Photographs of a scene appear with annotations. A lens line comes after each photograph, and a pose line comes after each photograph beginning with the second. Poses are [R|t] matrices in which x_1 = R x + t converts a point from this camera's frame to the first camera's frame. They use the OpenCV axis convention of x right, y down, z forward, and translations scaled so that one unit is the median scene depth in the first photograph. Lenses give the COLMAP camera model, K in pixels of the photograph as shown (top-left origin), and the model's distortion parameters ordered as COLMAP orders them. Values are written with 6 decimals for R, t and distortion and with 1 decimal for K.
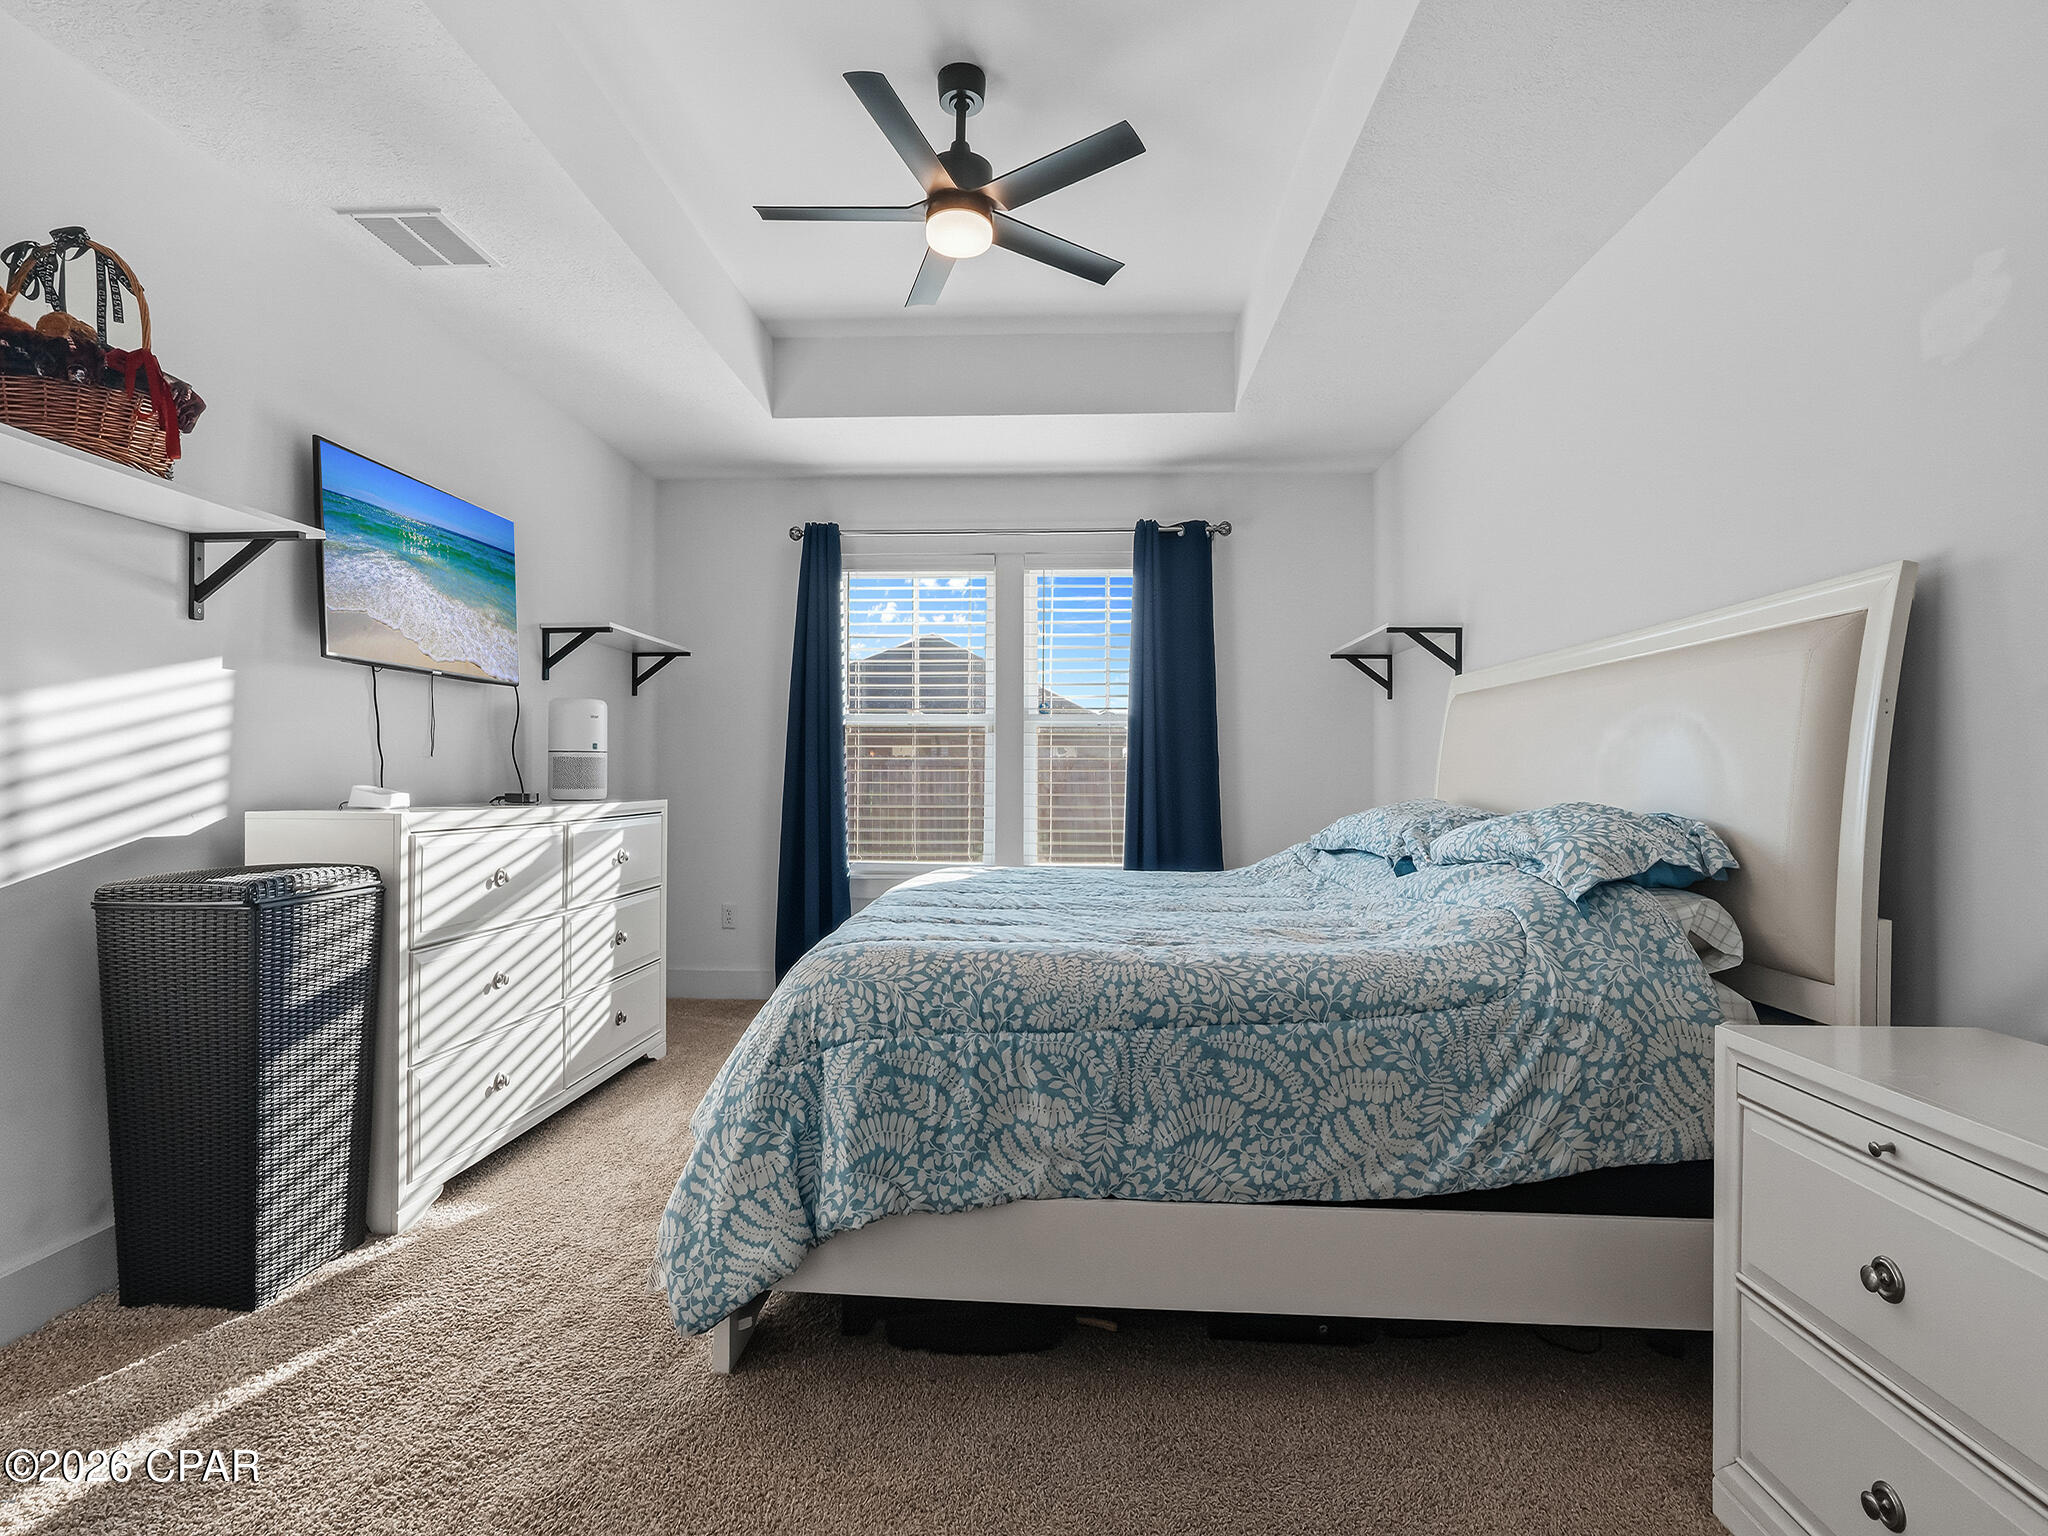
lens RADIAL K [[955.8, 0, 1027.4], [0, 955.8, 768.6], [0, 0, 1]] dist [-0.025856, 0.013796]
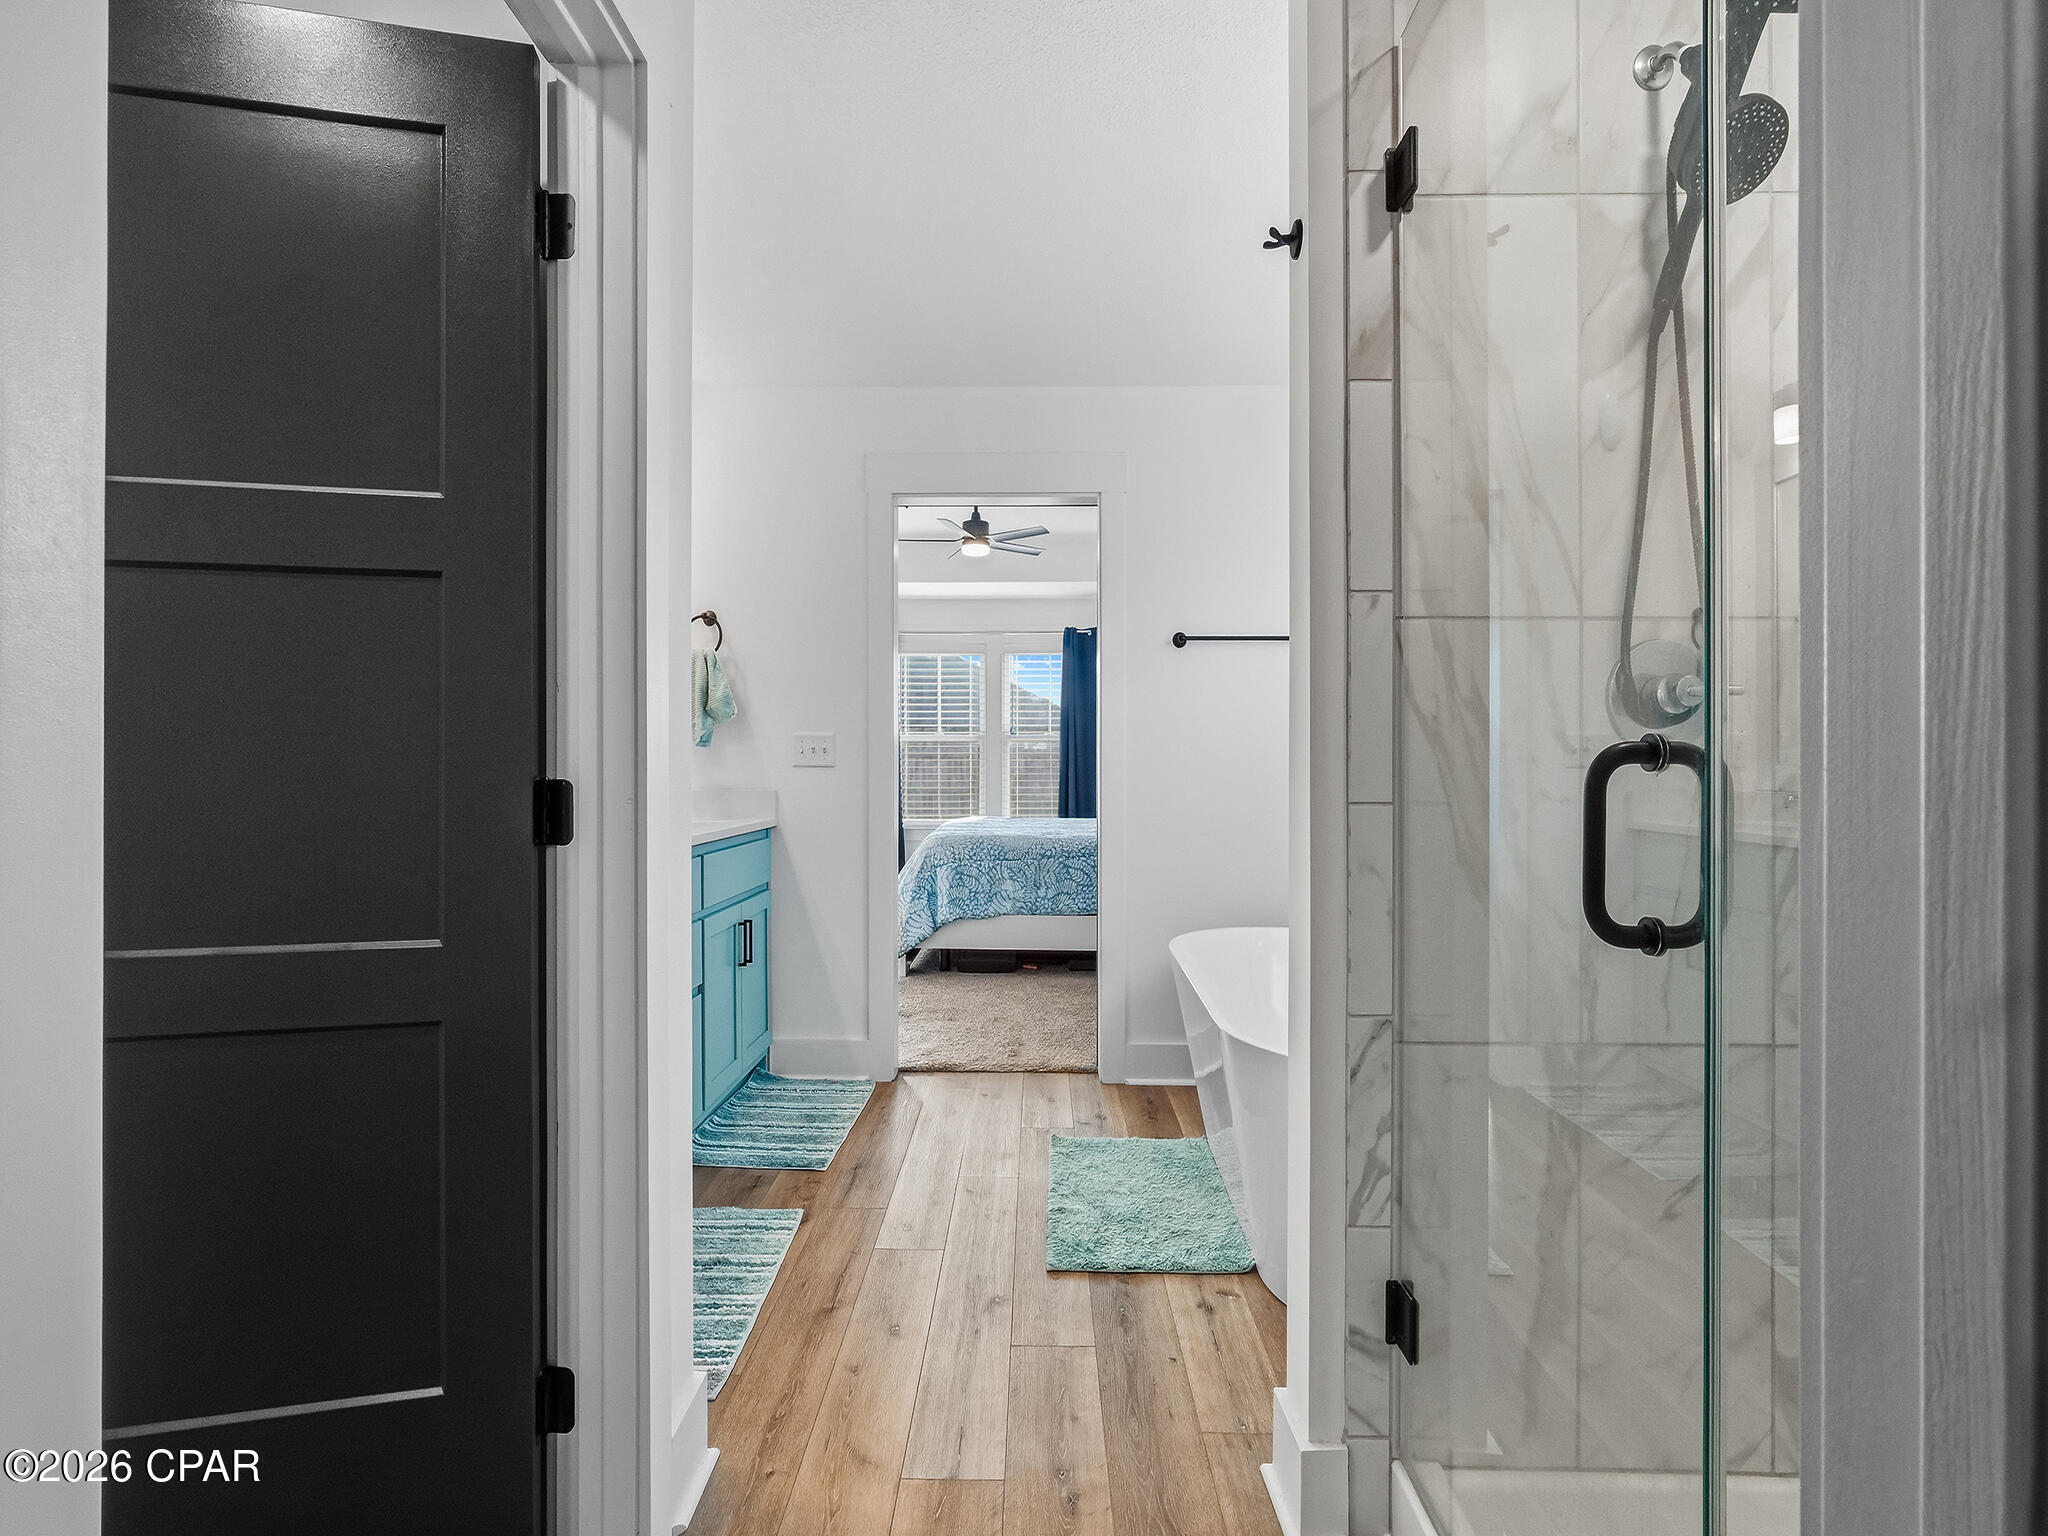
lens RADIAL K [[954.8, 0, 1024.2], [0, 954.8, 779.5], [0, 0, 1]] dist [-0.019096, 0.008527]
pose [[0.999726, -0.003506, 0.023136, -0.009139], [0.002888, 0.999640, 0.026691, -0.058319], [-0.023221, -0.026617, 0.999376, -2.004087]]
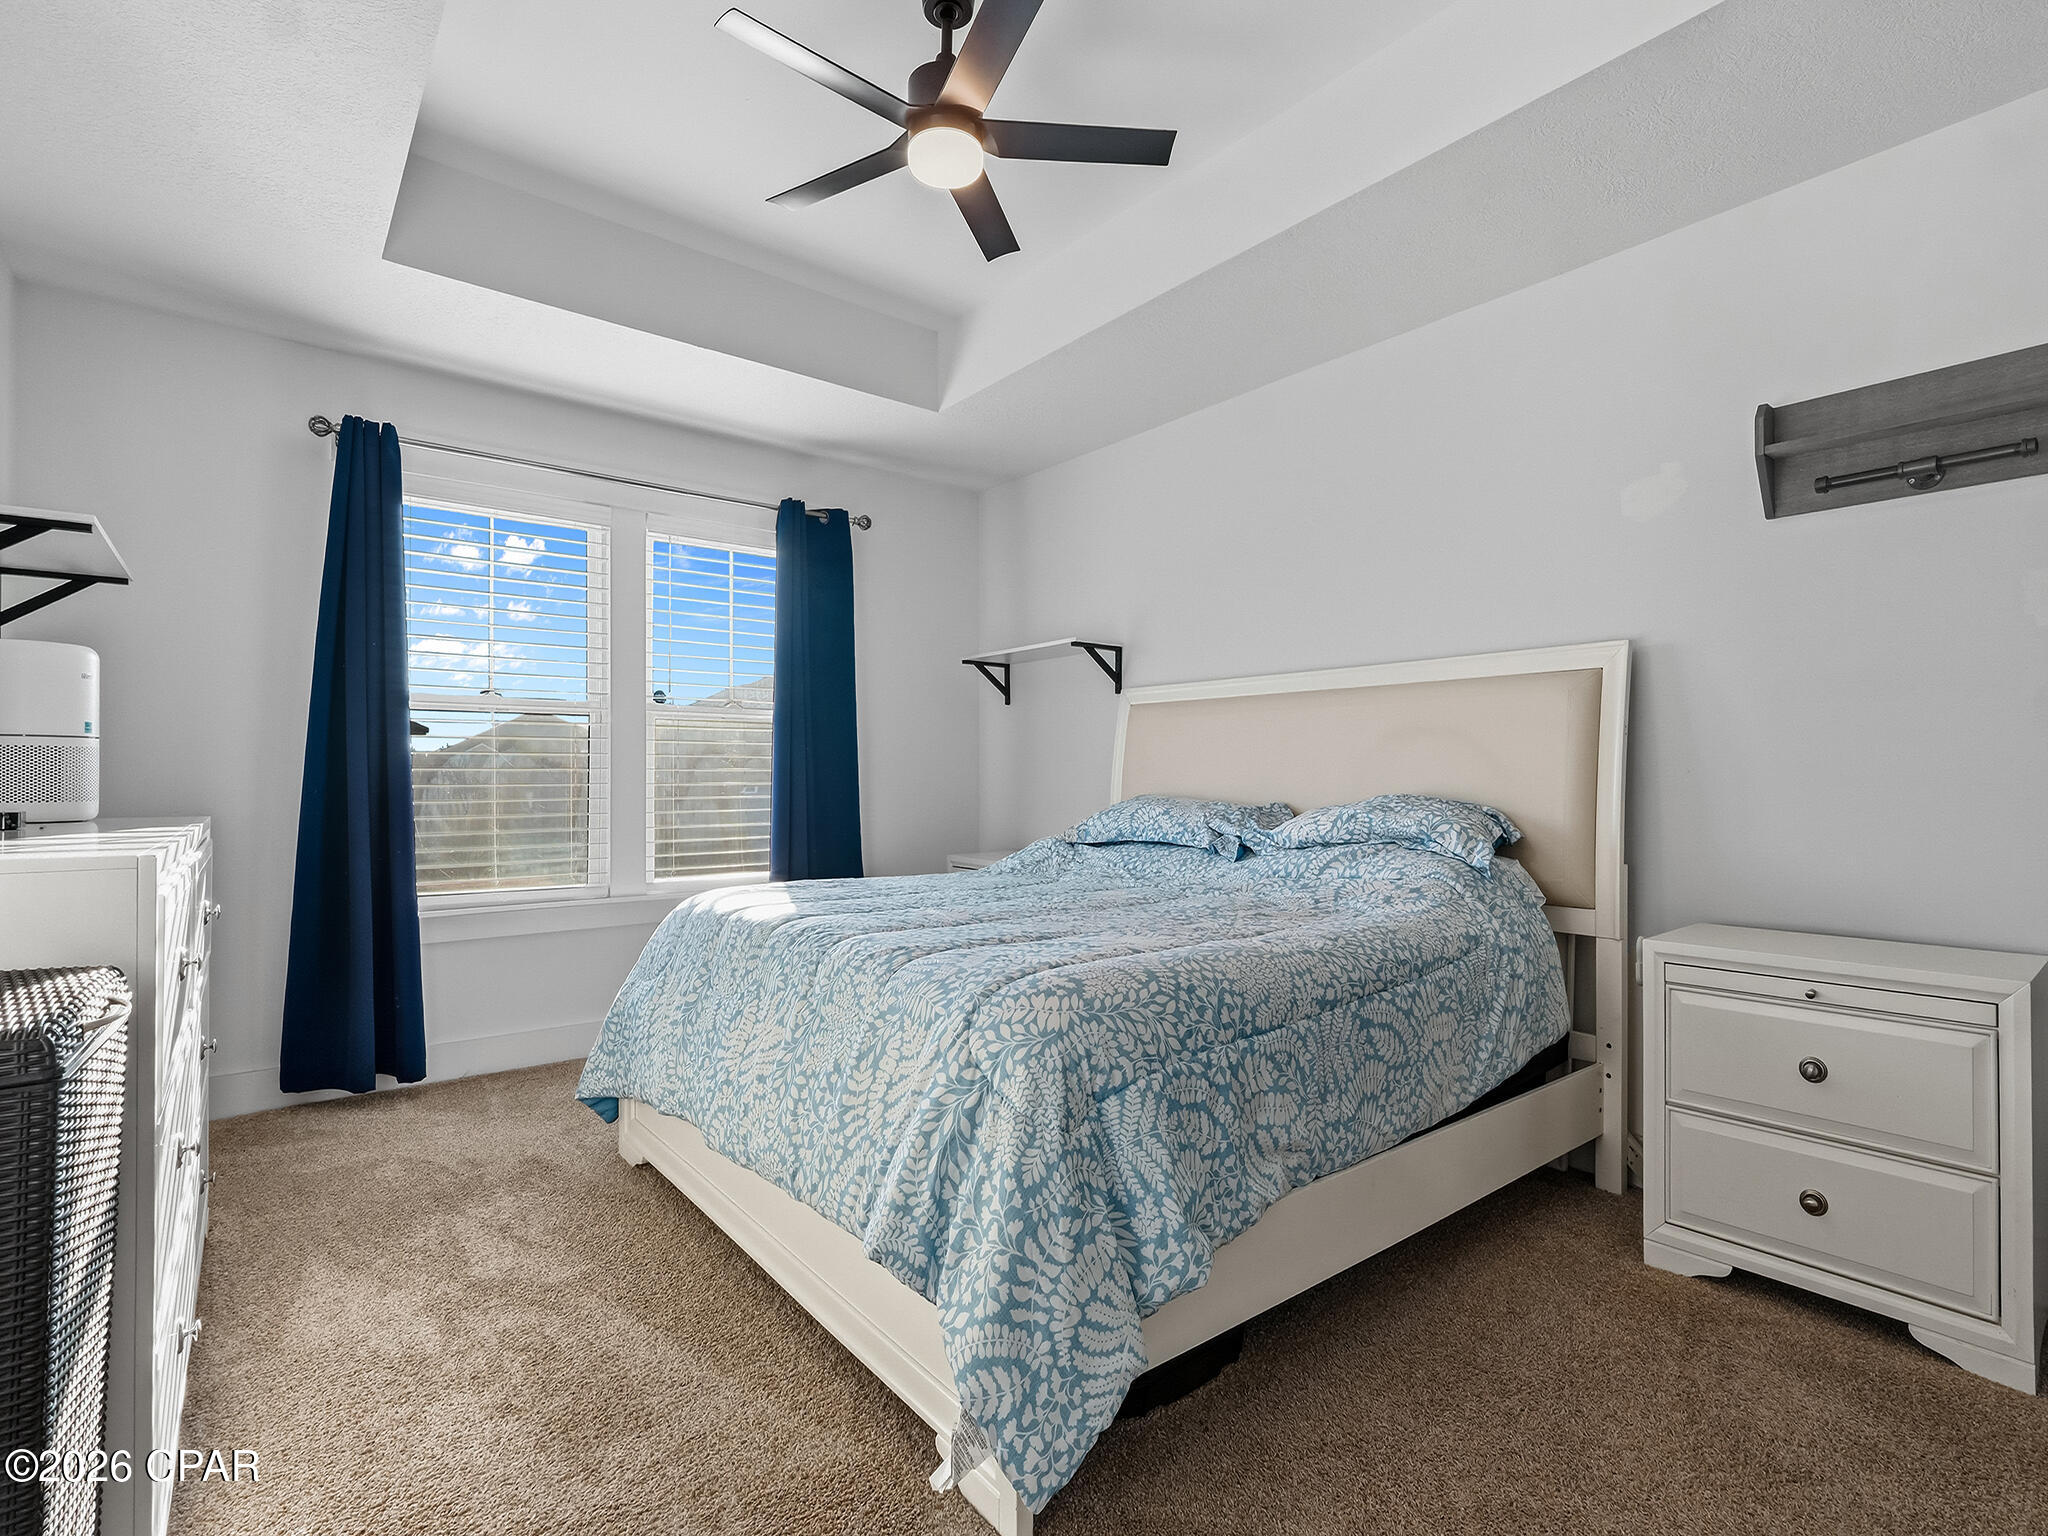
lens RADIAL K [[971.8, 0, 974.2], [0, 971.8, 765.0], [0, 0, 1]] dist [-0.016853, -0.000107]
pose [[0.760544, 0.003163, 0.649278, -0.882514], [-0.001549, 0.999994, -0.003057, -0.000210], [-0.649284, 0.001319, 0.760545, 0.429053]]
